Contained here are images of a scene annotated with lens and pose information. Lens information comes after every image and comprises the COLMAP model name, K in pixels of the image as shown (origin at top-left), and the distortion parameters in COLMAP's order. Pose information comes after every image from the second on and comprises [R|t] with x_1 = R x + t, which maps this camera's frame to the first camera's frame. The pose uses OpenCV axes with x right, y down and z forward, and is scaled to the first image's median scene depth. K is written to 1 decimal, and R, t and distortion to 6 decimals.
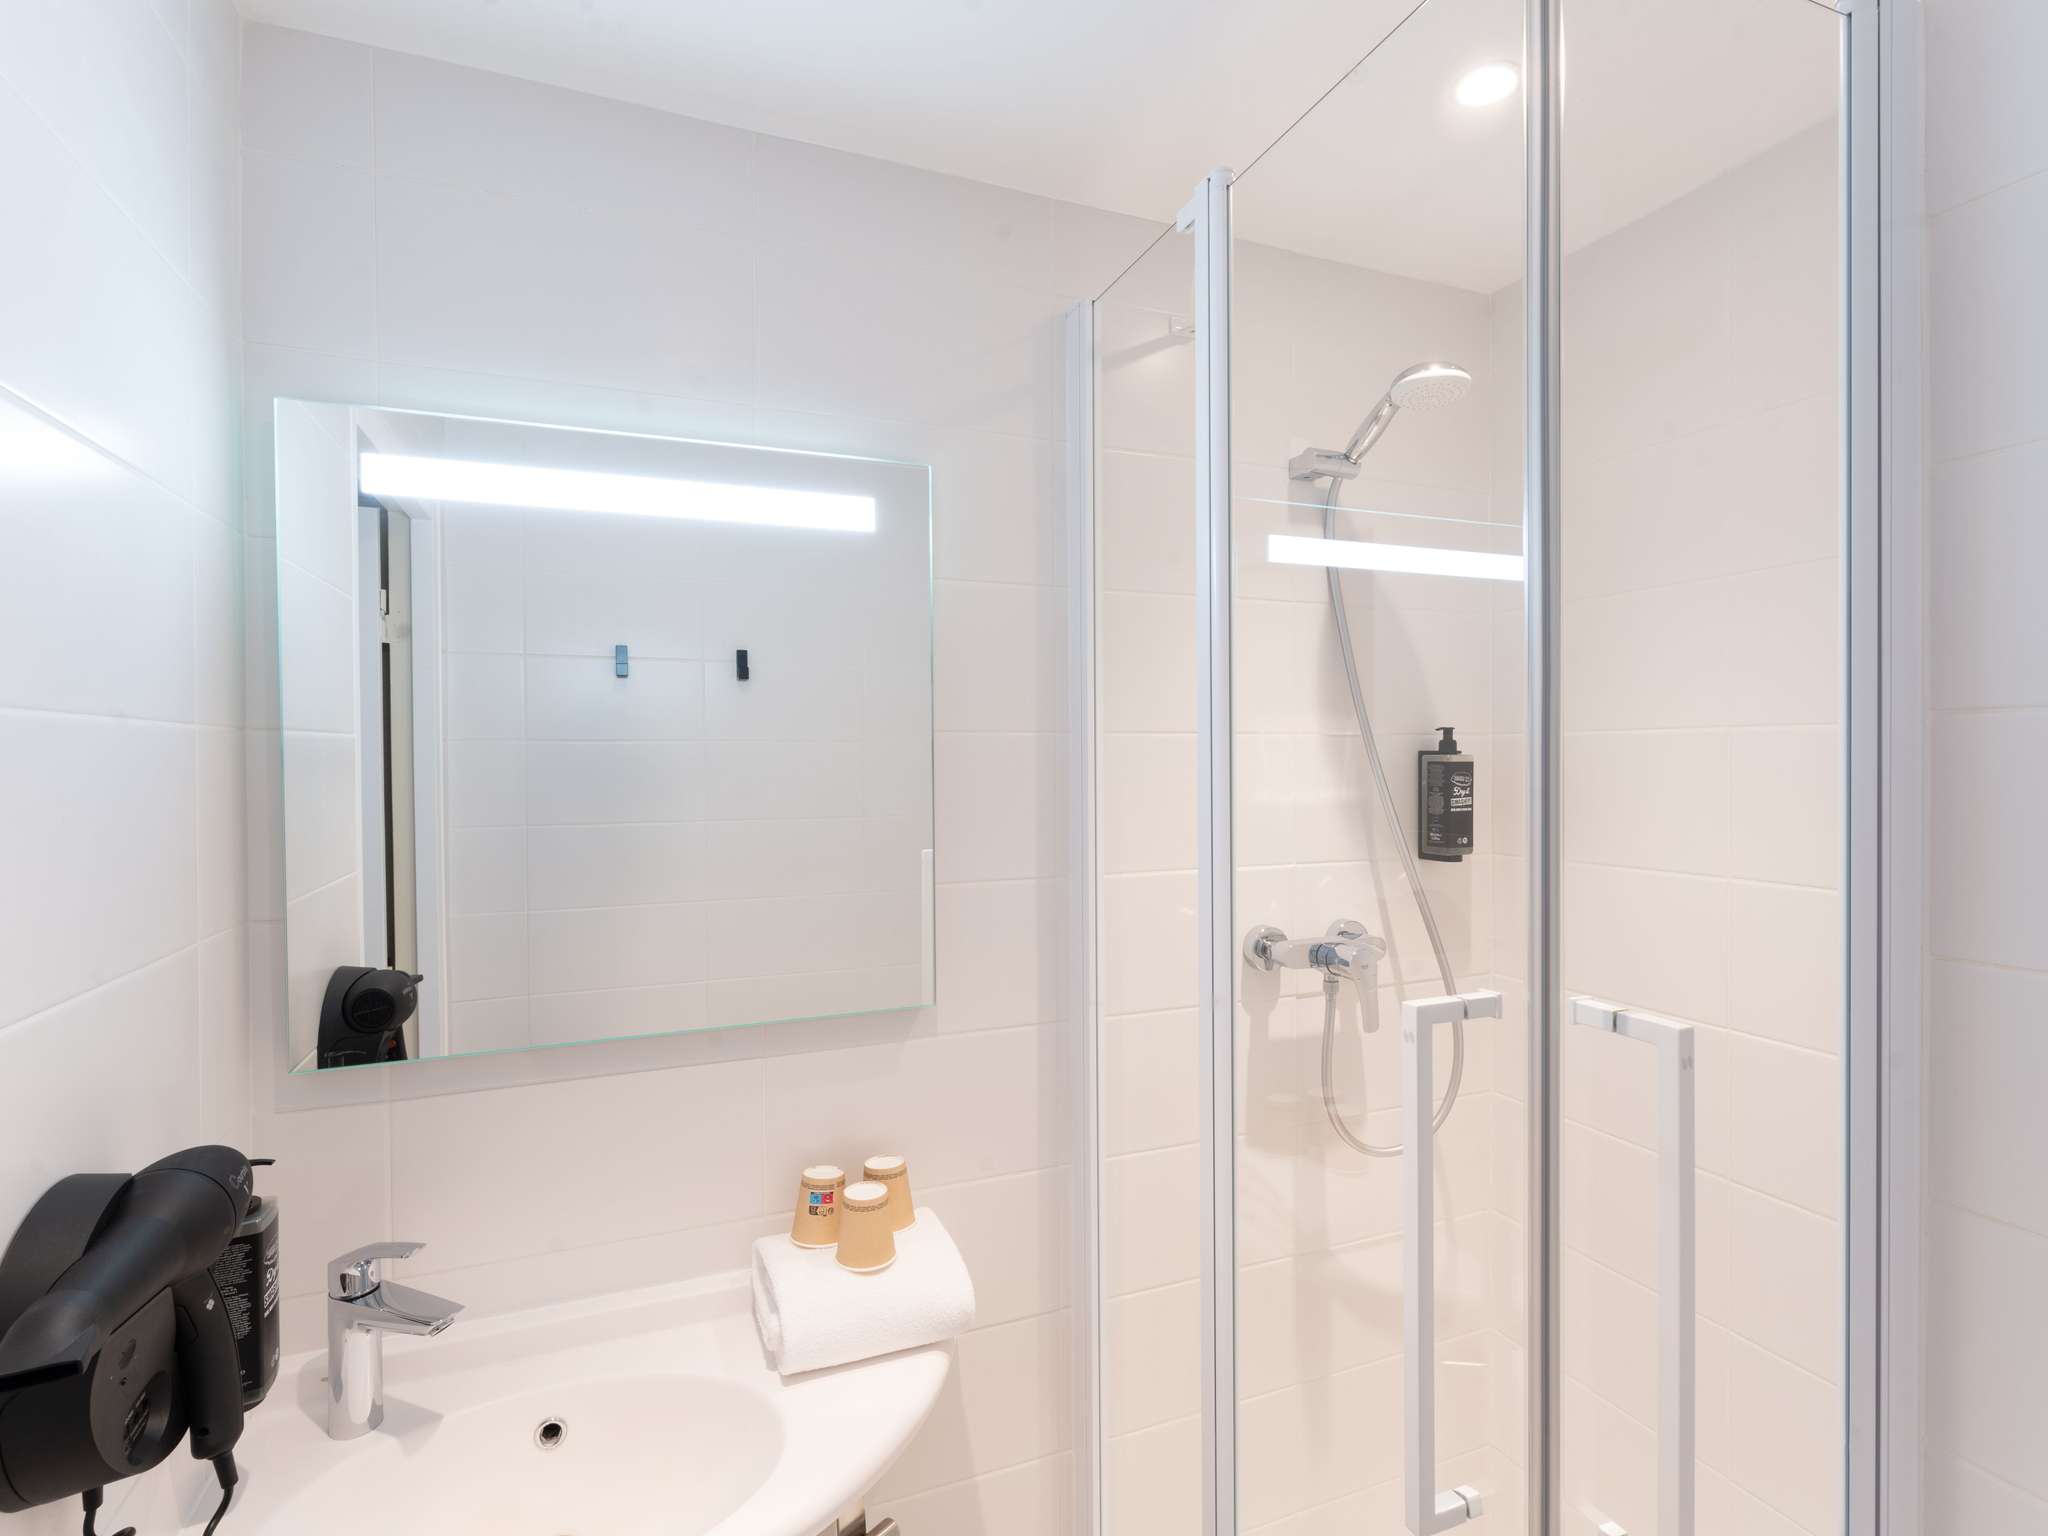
lens RADIAL K [[1010.7, 0, 1024.0], [0, 1010.7, 768.0], [0, 0, 1]] dist [0.000918, -0.000073]
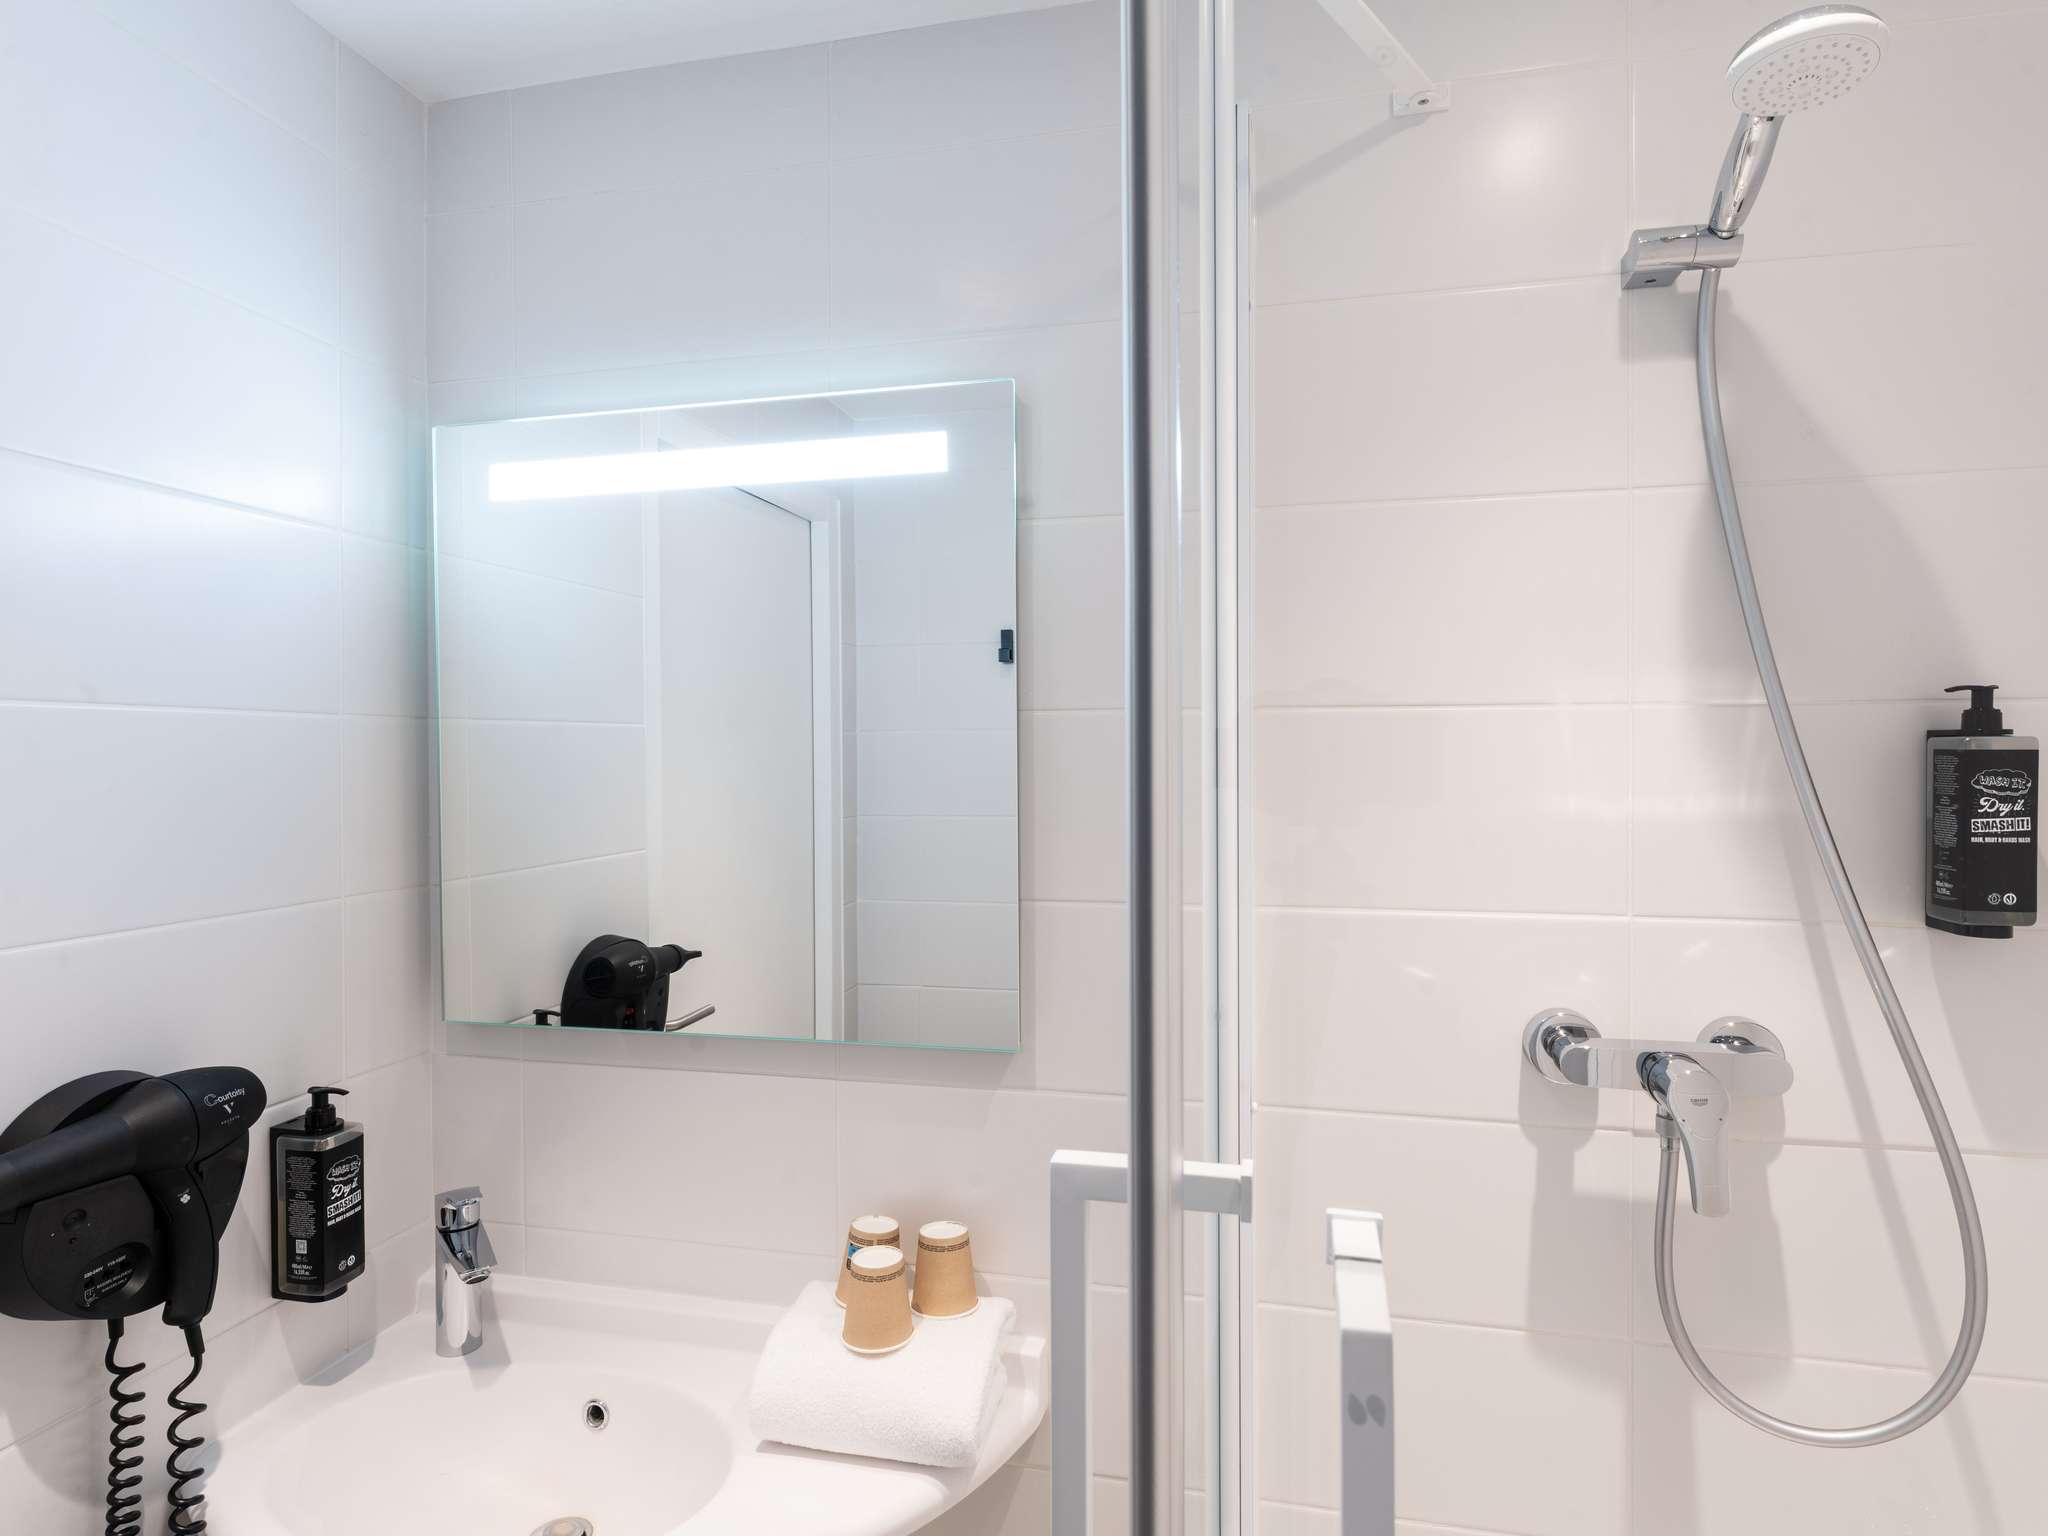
lens RADIAL K [[1133.9, 0, 1024.0], [0, 1133.9, 768.0], [0, 0, 1]] dist [-0.000085, -0.000928]
pose [[0.817663, 0.009058, -0.575626, 0.402231], [-0.007402, 0.999959, 0.005221, 0.004578], [0.575649, -0.000008, 0.817697, 0.249682]]
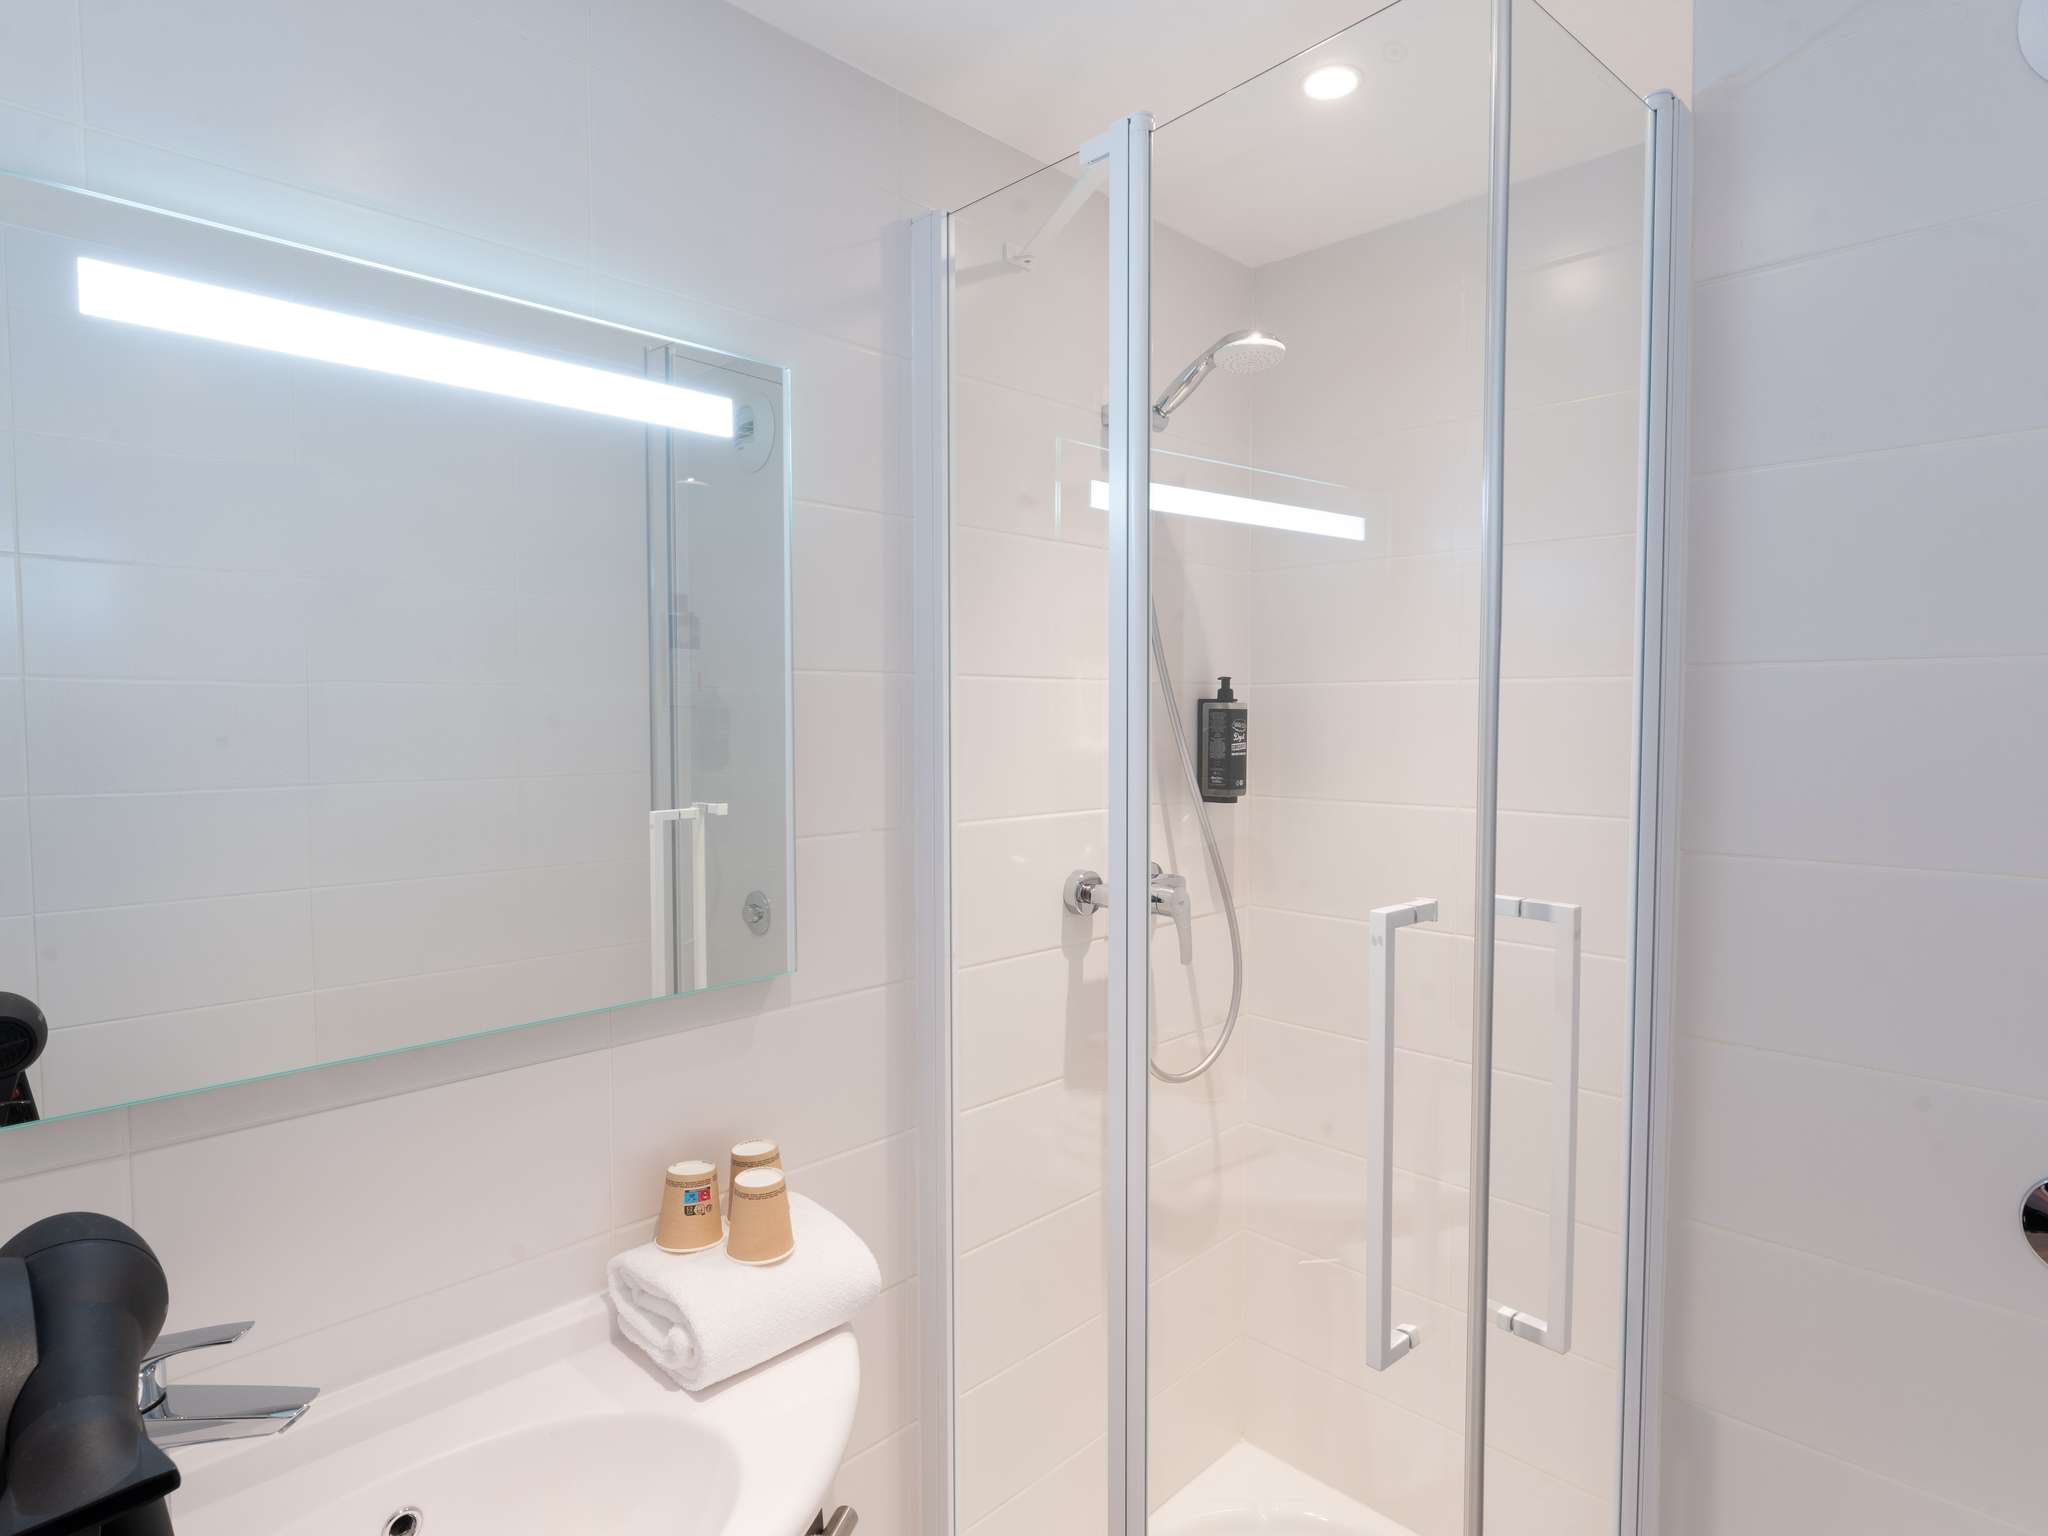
lens RADIAL K [[1118.9, 0, 1024.0], [0, 1118.9, 768.0], [0, 0, 1]] dist [-0.000705, -0.000721]
pose [[0.918375, -0.014413, 0.395449, -0.276829], [-0.000146, 0.999324, 0.036763, 0.014069], [-0.395711, -0.033820, 0.917752, 0.002492]]
